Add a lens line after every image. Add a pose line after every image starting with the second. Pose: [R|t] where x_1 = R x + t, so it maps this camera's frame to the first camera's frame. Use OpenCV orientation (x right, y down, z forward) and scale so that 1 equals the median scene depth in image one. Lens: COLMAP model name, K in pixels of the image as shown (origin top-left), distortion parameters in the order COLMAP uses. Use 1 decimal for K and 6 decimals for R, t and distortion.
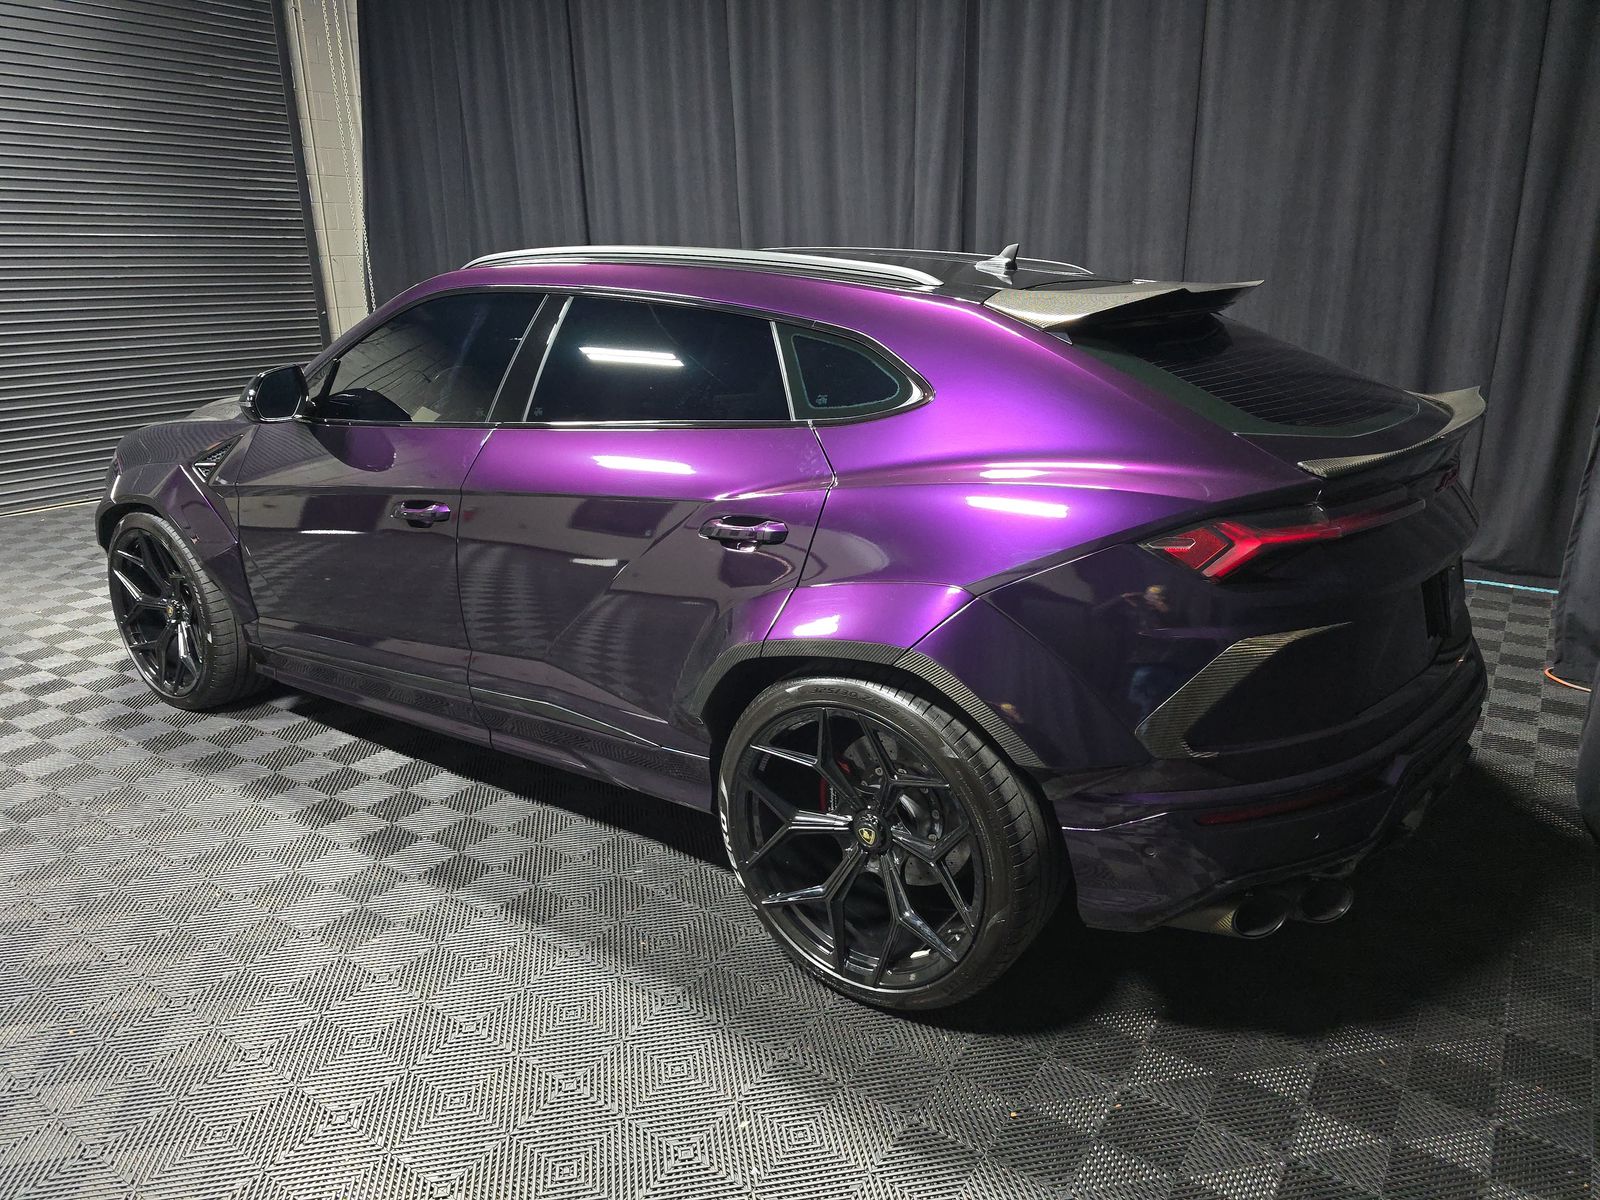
lens RADIAL K [[1066.1, 0, 801.1], [0, 1066.1, 598.6], [0, 0, 1]] dist [0.030361, -0.029330]
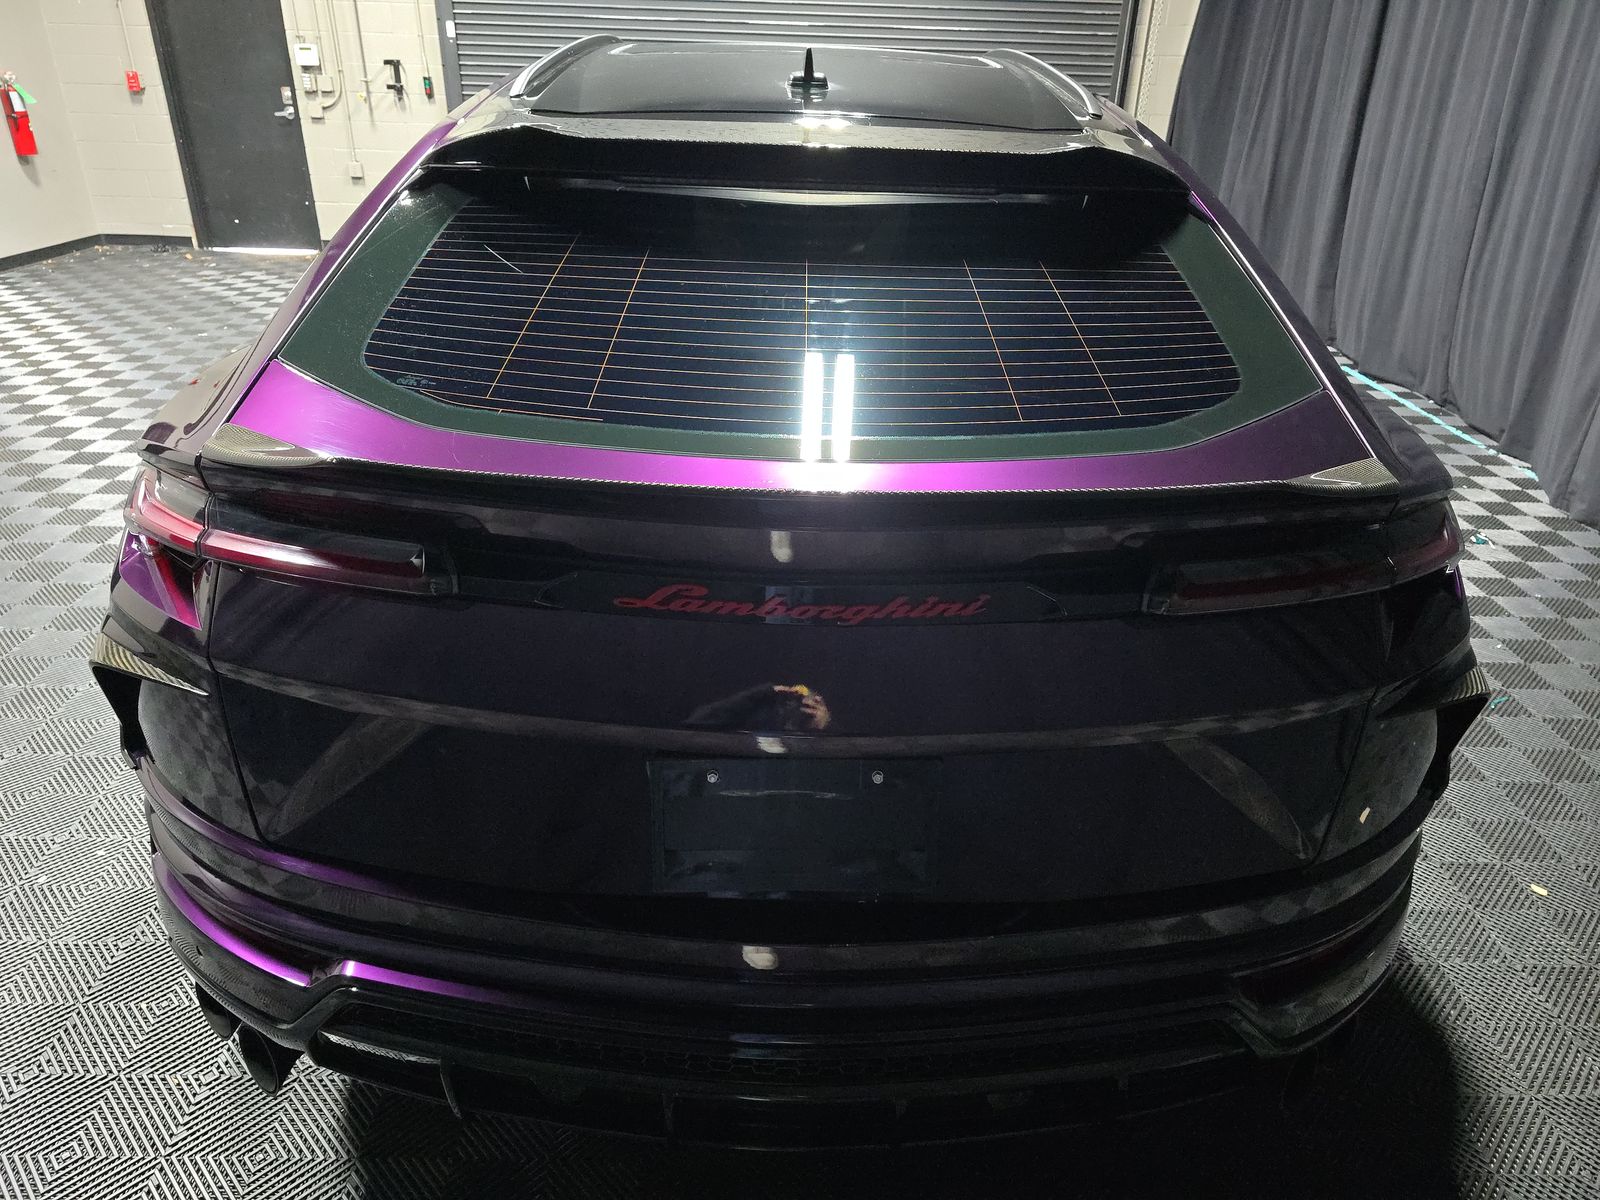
lens RADIAL K [[1066.1, 0, 798.5], [0, 1066.1, 593.2], [0, 0, 1]] dist [0.030361, -0.029330]
pose [[0.566297, 0.351672, -0.745409, 0.071371], [-0.242765, 0.935451, 0.256899, 0.114344], [0.787637, 0.035478, 0.615117, -0.370472]]
